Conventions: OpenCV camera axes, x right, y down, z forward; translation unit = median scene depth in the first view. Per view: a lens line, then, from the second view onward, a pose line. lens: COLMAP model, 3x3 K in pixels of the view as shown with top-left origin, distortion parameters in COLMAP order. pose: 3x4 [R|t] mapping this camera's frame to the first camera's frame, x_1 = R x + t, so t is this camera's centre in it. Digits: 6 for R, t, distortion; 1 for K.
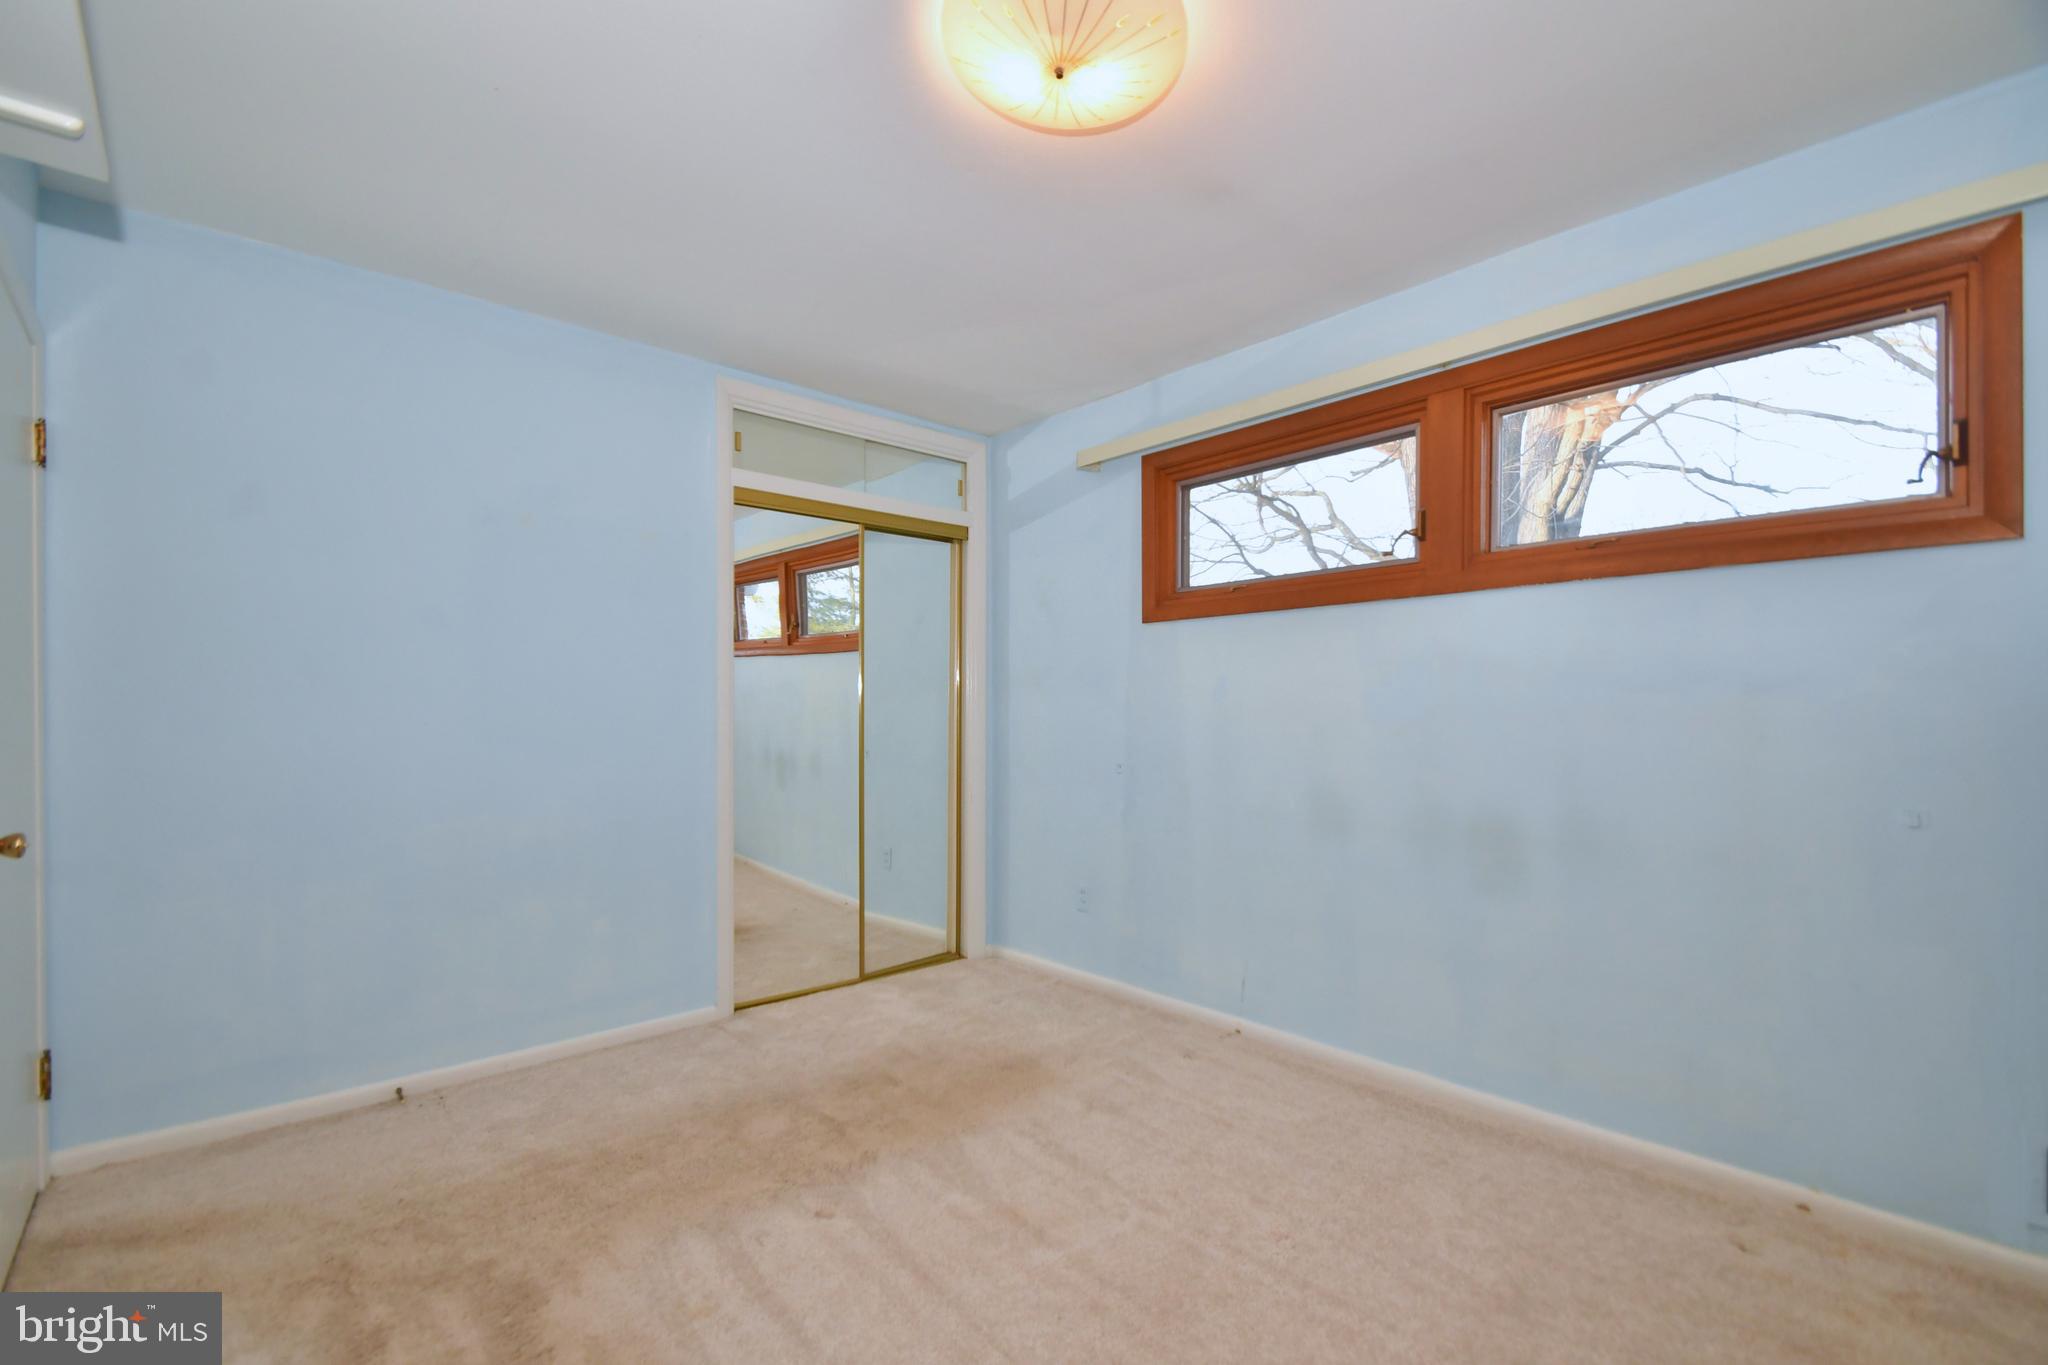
lens RADIAL K [[894.9, 0, 1000.5], [0, 894.9, 715.6], [0, 0, 1]] dist [0.019615, -0.013117]
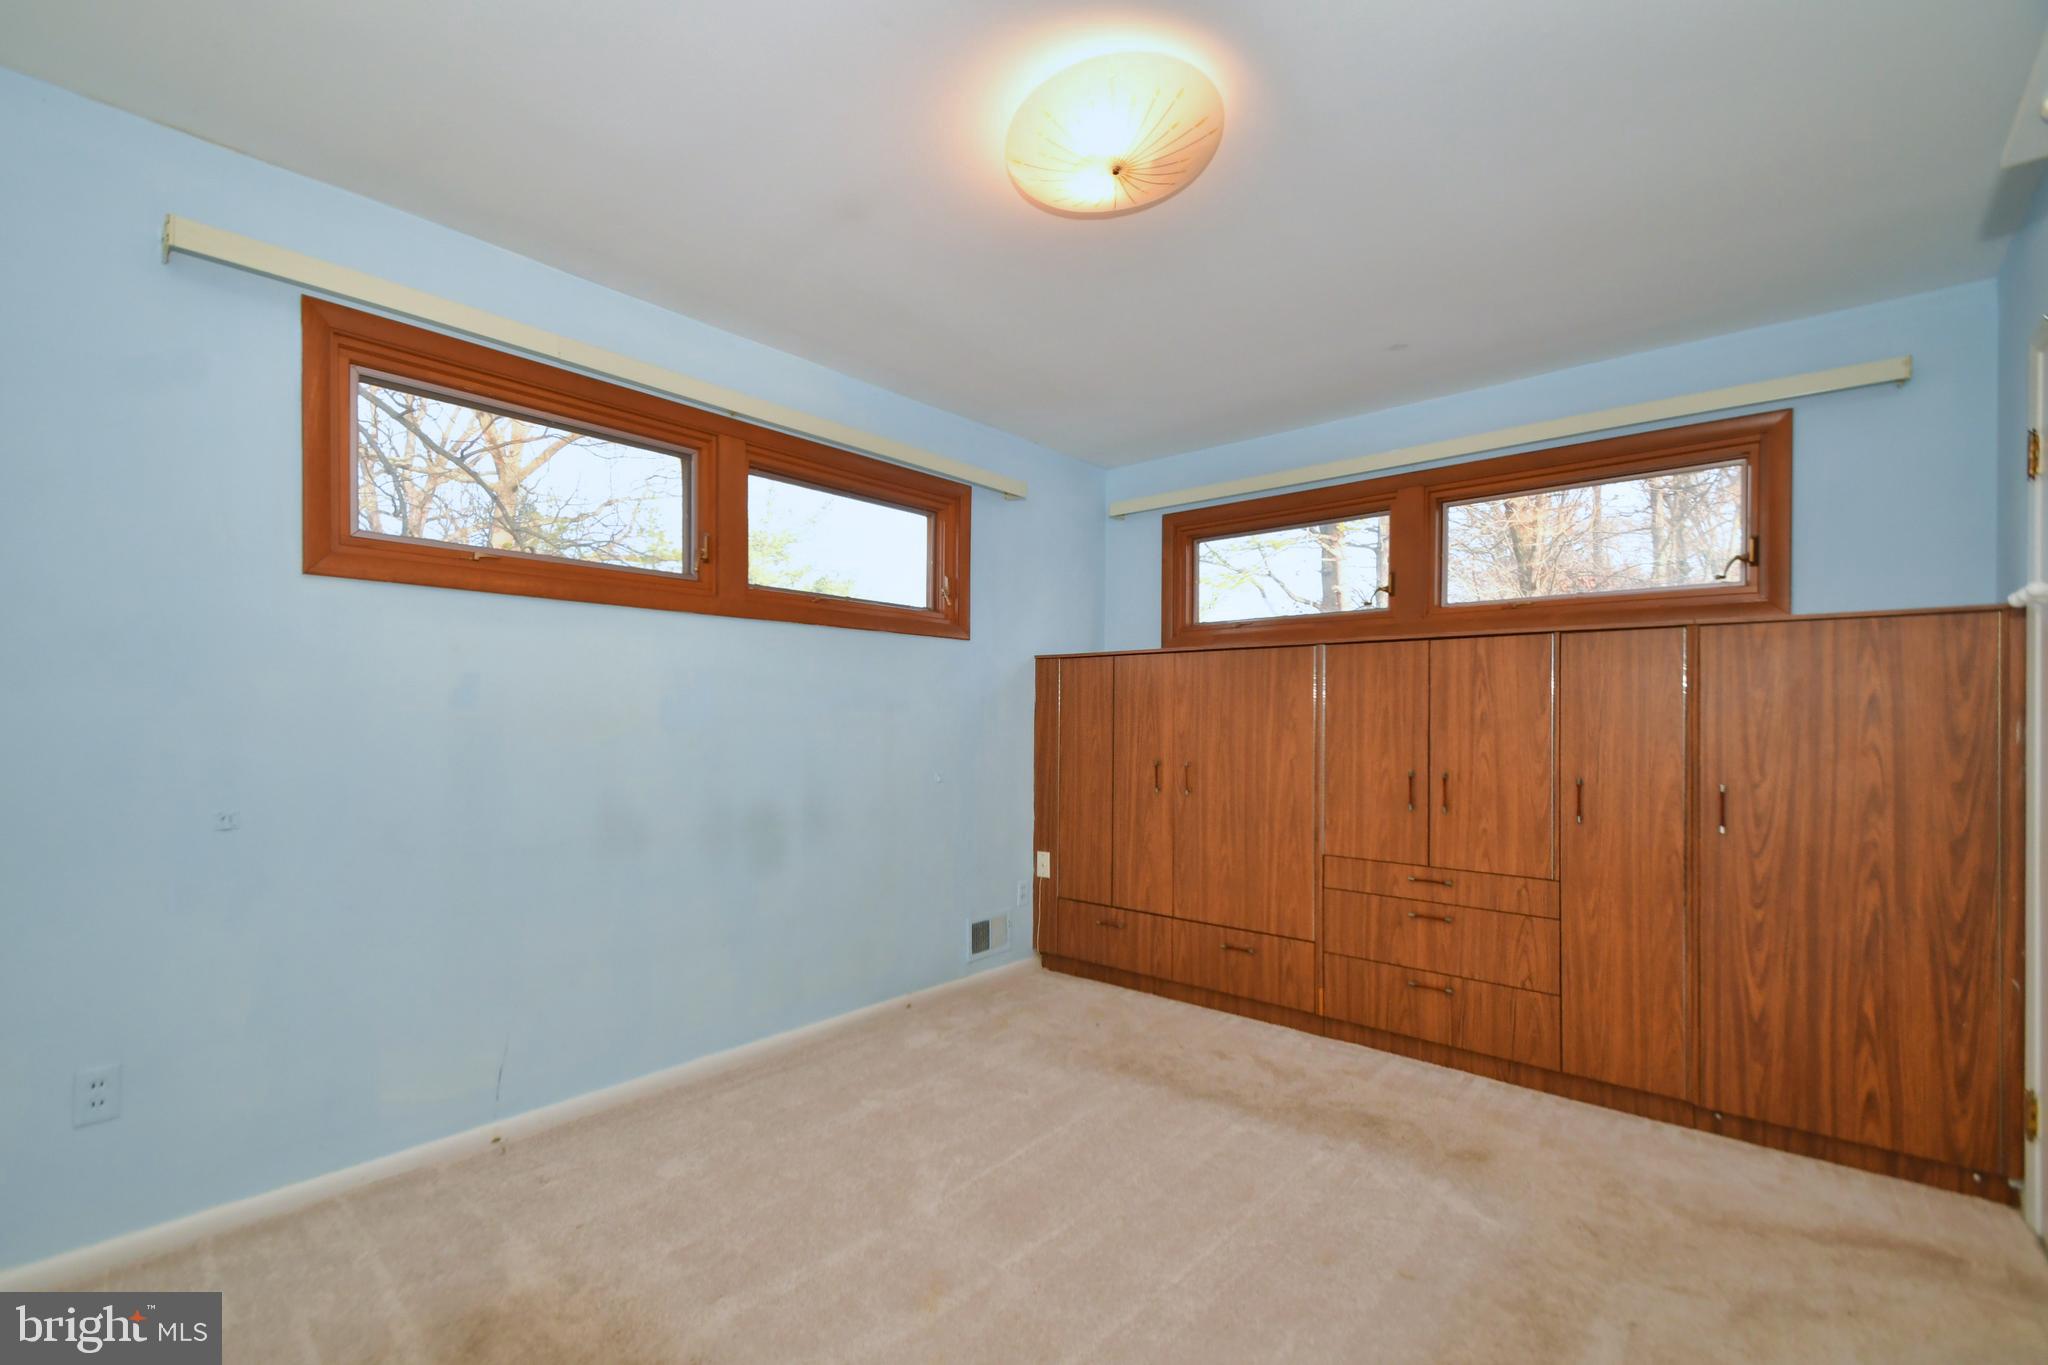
lens RADIAL K [[894.9, 0, 1000.5], [0, 894.9, 715.6], [0, 0, 1]] dist [0.019615, -0.013117]
pose [[-0.127675, -0.001655, 0.991815, -0.594141], [-0.001800, 0.999997, 0.001436, -0.012726], [-0.991814, -0.001602, -0.127677, 0.729255]]
